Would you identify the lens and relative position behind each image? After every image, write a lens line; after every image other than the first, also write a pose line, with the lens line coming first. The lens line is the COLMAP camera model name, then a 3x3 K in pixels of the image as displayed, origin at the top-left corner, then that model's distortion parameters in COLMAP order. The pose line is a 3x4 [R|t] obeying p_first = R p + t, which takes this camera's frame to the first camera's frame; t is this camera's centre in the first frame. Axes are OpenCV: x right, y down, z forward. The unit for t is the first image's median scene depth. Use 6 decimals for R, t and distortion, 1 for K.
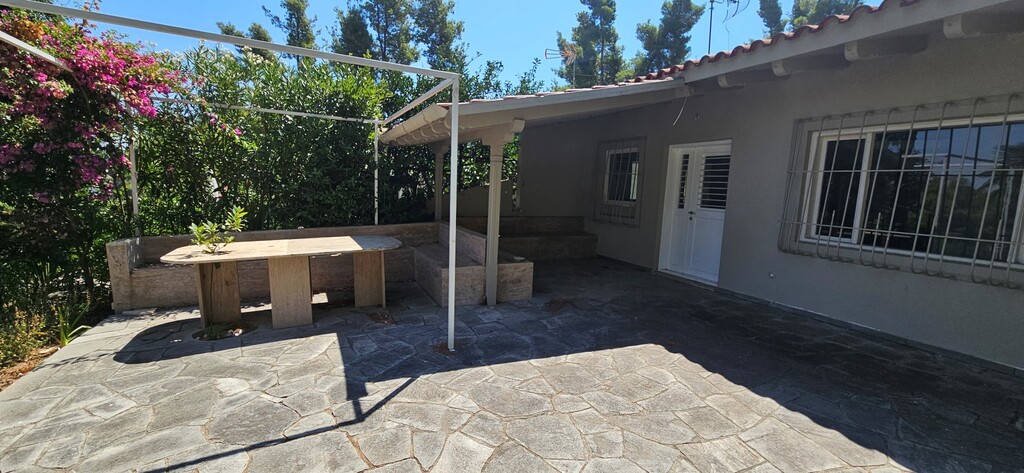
lens RADIAL K [[426.8, 0, 510.2], [0, 426.8, 237.4], [0, 0, 1]] dist [0.002349, -0.000072]
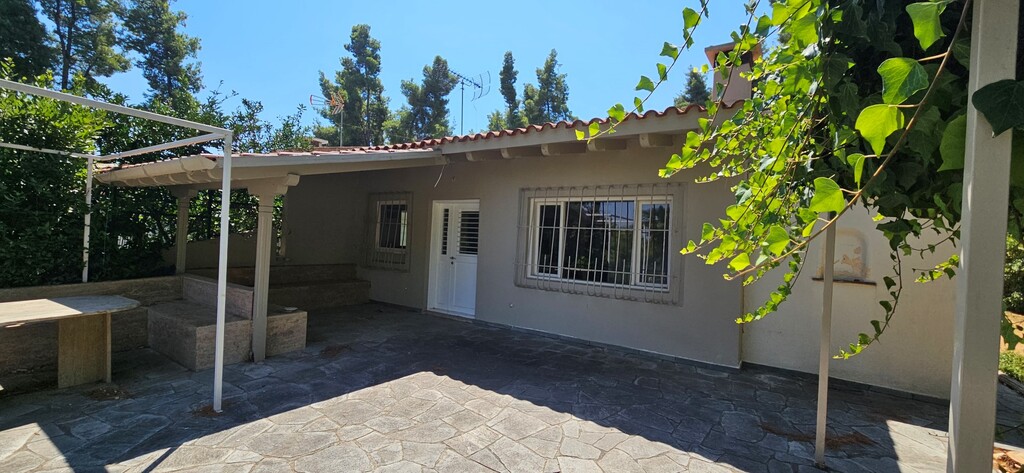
lens RADIAL K [[426.8, 0, 510.2], [0, 426.8, 237.4], [0, 0, 1]] dist [0.002349, -0.000072]
pose [[0.864557, -0.000182, 0.502534, -0.042631], [0.052116, 0.994640, -0.089301, -0.000697], [-0.499824, 0.103396, 0.859933, -0.138238]]
